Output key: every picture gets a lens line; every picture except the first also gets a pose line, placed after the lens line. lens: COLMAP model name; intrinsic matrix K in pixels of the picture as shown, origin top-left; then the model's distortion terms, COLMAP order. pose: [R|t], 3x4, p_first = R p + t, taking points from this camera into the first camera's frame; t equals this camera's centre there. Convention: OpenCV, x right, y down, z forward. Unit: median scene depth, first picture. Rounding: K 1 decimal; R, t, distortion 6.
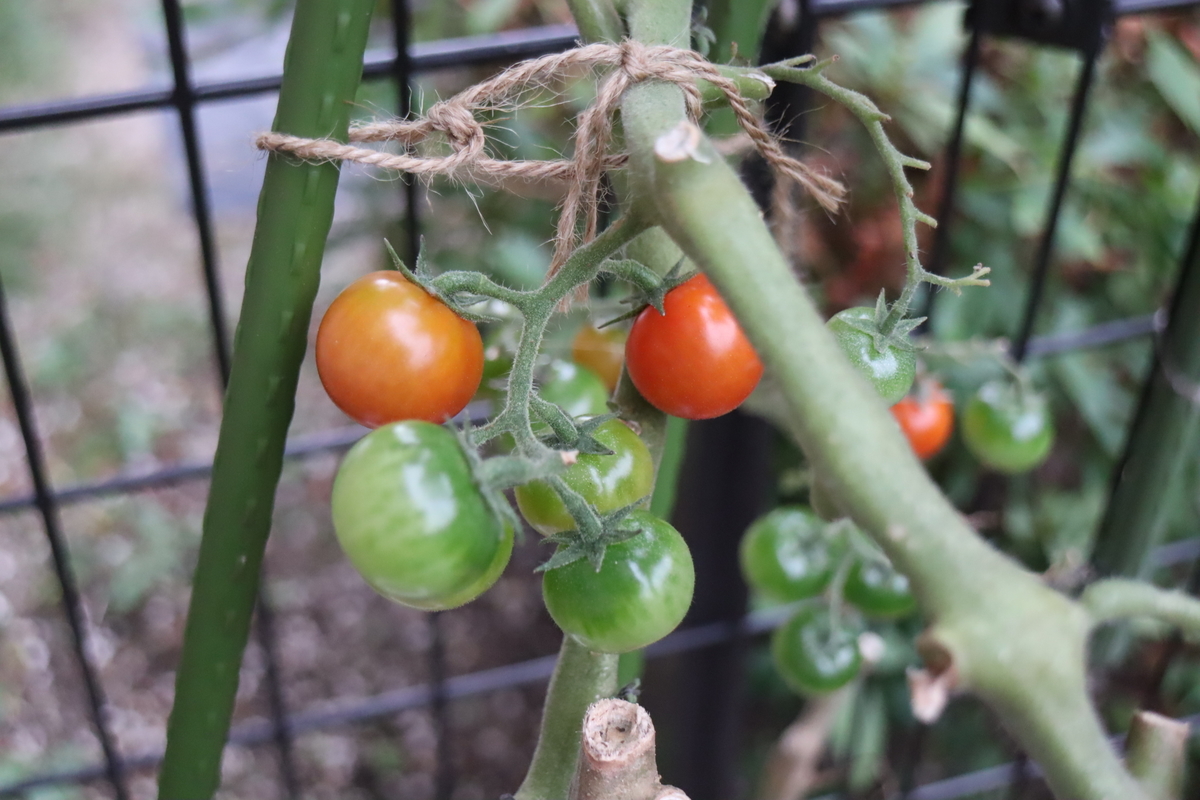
lens RADIAL K [[1717.2, 0, 561.1], [0, 1717.2, 399.4], [0, 0, 1]] dist [-0.119196, -0.000588]
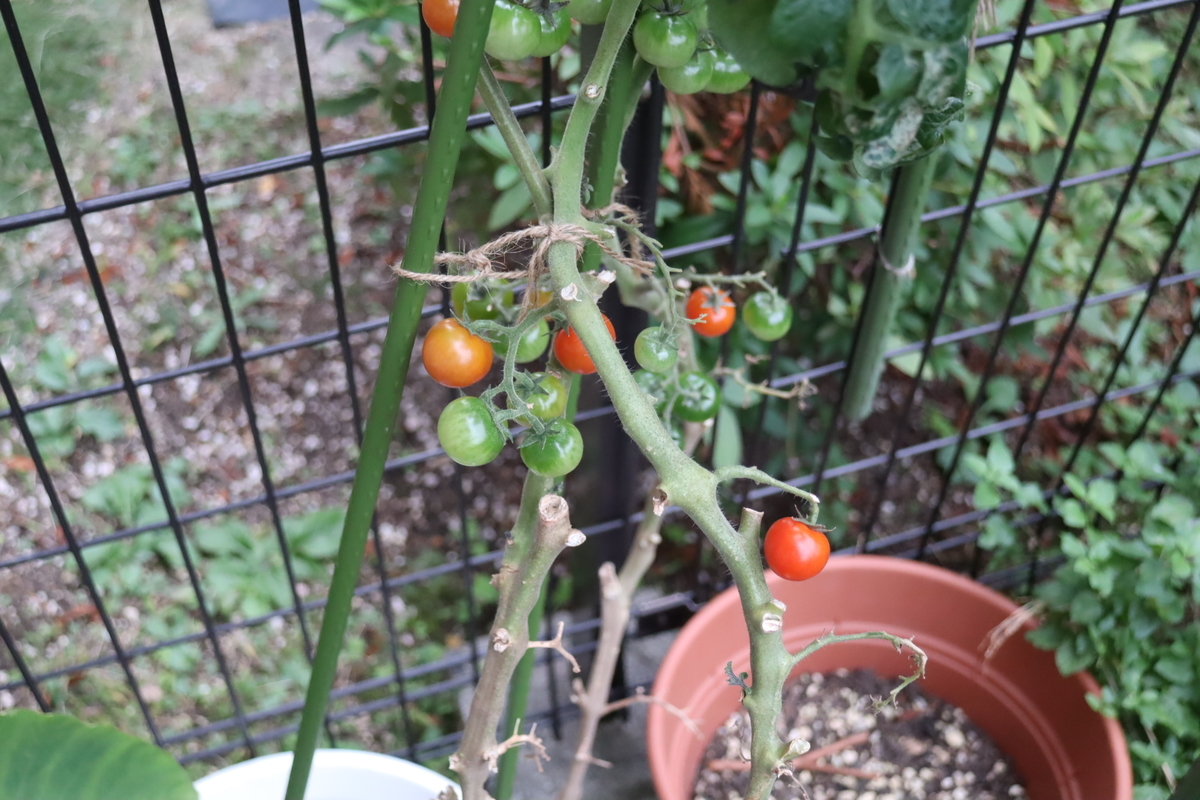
lens RADIAL K [[1582.8, 0, 600.0], [0, 1582.8, 400.0], [0, 0, 1]] dist [0.029201, -0.012664]
pose [[0.998633, -0.024020, 0.046420, -0.000723], [0.014572, 0.980880, 0.194069, -0.396005], [-0.050194, -0.193128, 0.979889, -1.188100]]
